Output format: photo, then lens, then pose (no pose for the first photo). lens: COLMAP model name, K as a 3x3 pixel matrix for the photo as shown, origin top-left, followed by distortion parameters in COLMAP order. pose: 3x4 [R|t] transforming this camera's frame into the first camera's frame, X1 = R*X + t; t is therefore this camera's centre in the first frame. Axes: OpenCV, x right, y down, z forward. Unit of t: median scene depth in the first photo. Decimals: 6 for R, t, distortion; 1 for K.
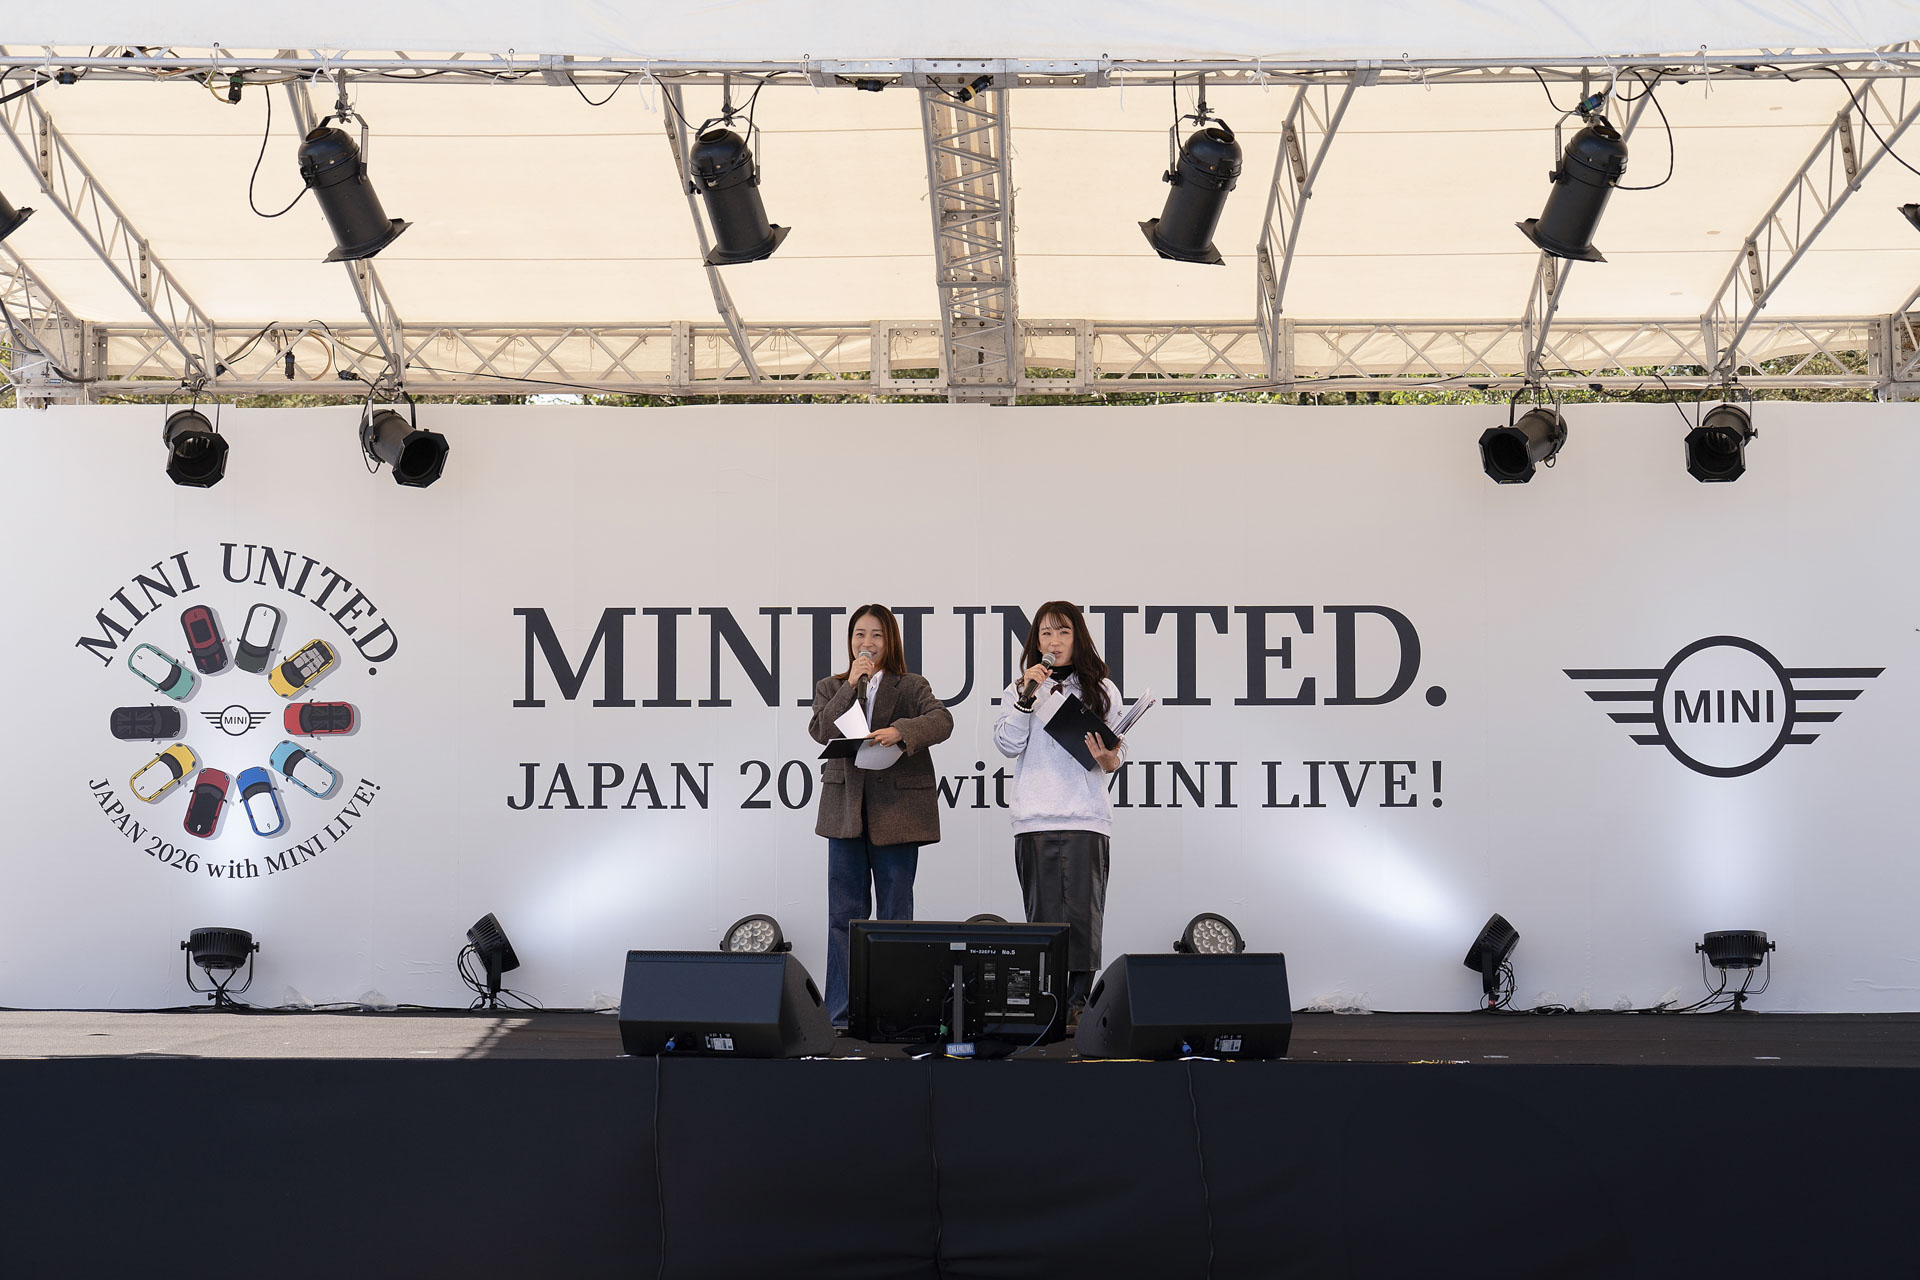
lens RADIAL K [[3947.3, 0, 960.0], [0, 3947.3, 640.0], [0, 0, 1]] dist [0.027595, 0.050055]
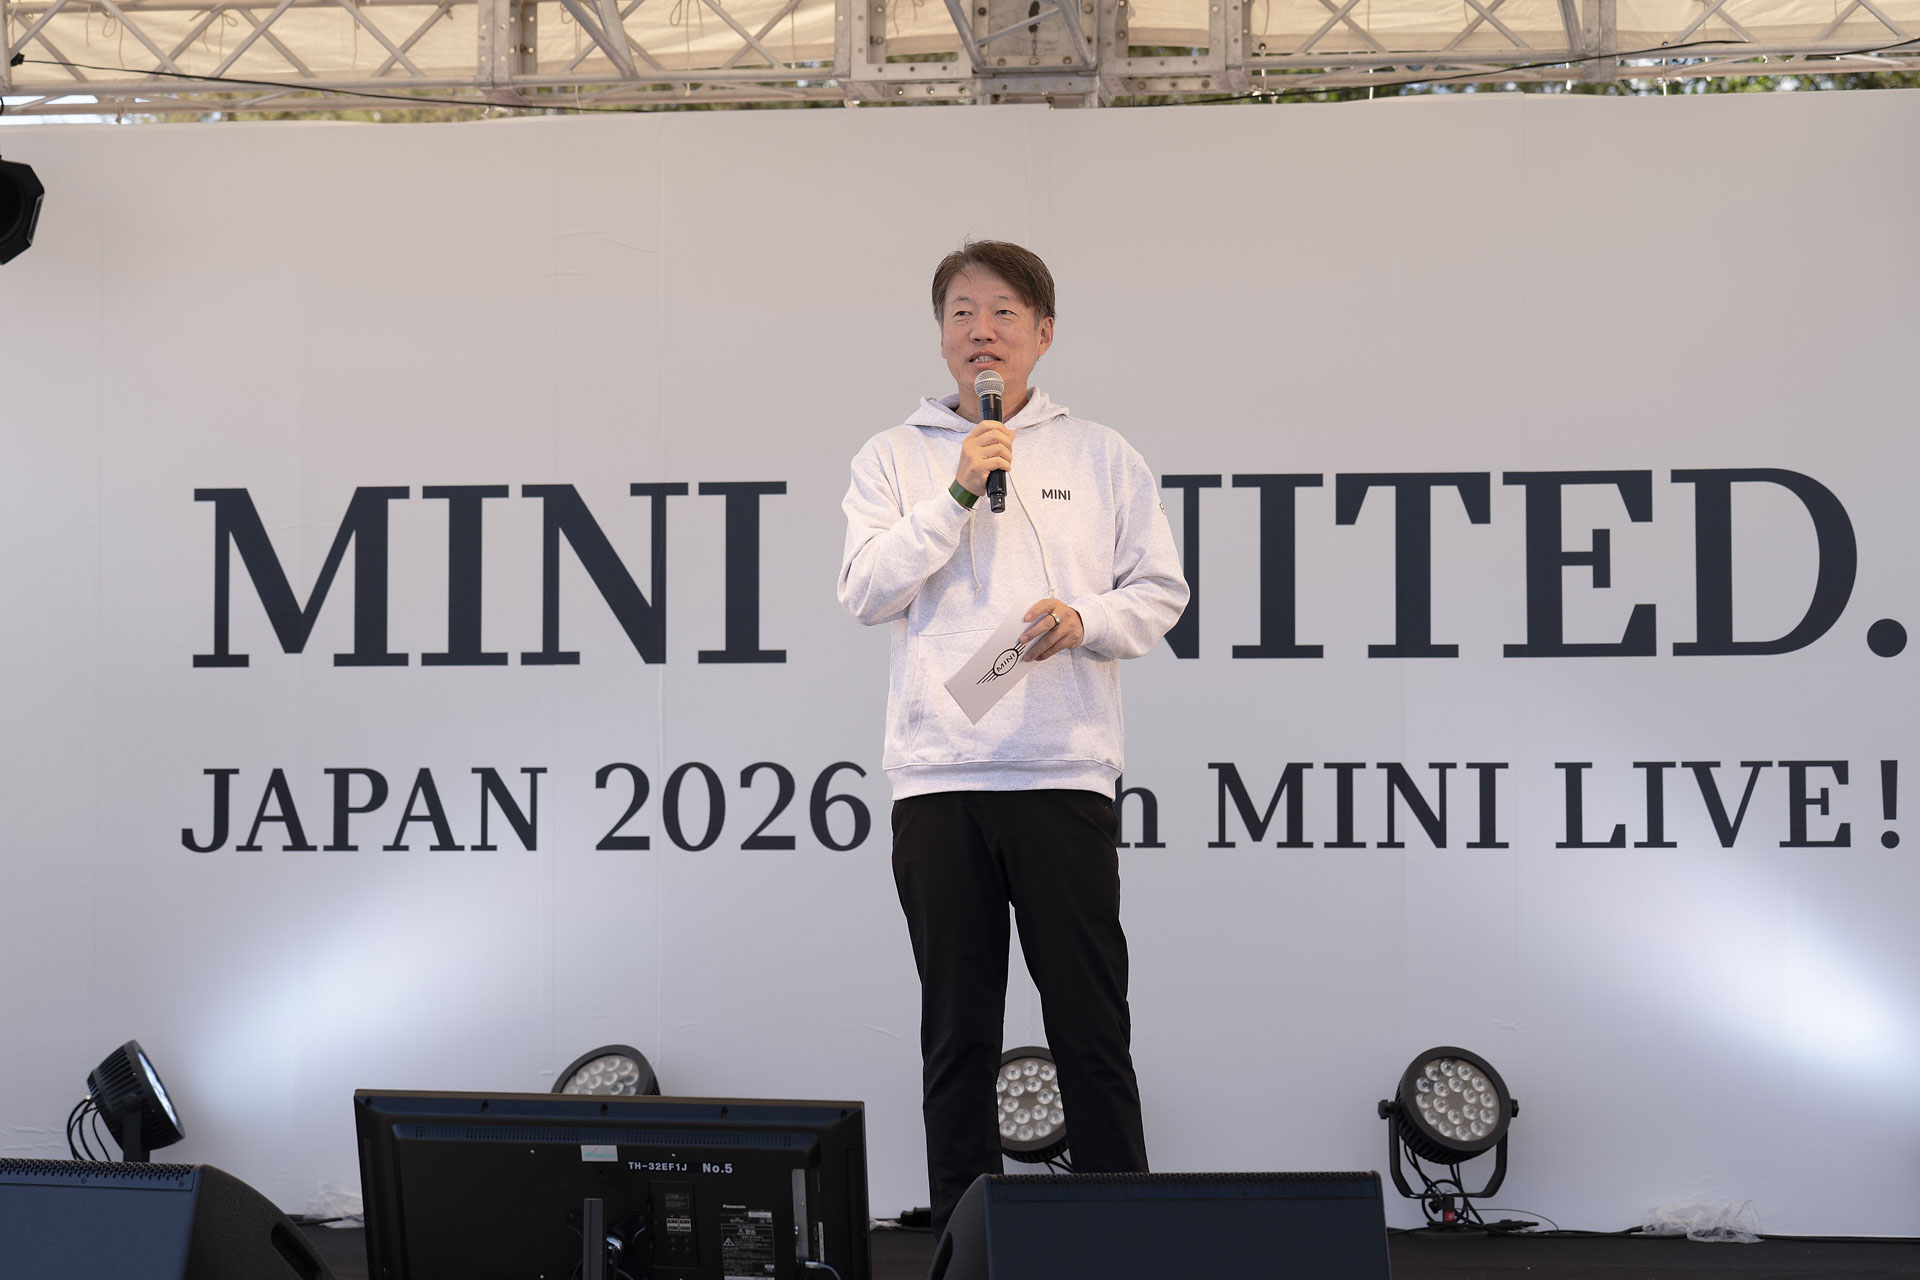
lens RADIAL K [[4636.1, 0, 960.0], [0, 4636.1, 640.0], [0, 0, 1]] dist [0.049921, -0.148242]
pose [[0.992997, -0.005431, -0.118012, 0.070564], [0.004417, 0.999951, -0.008853, 0.019422], [0.118054, 0.008269, 0.992973, 0.367135]]
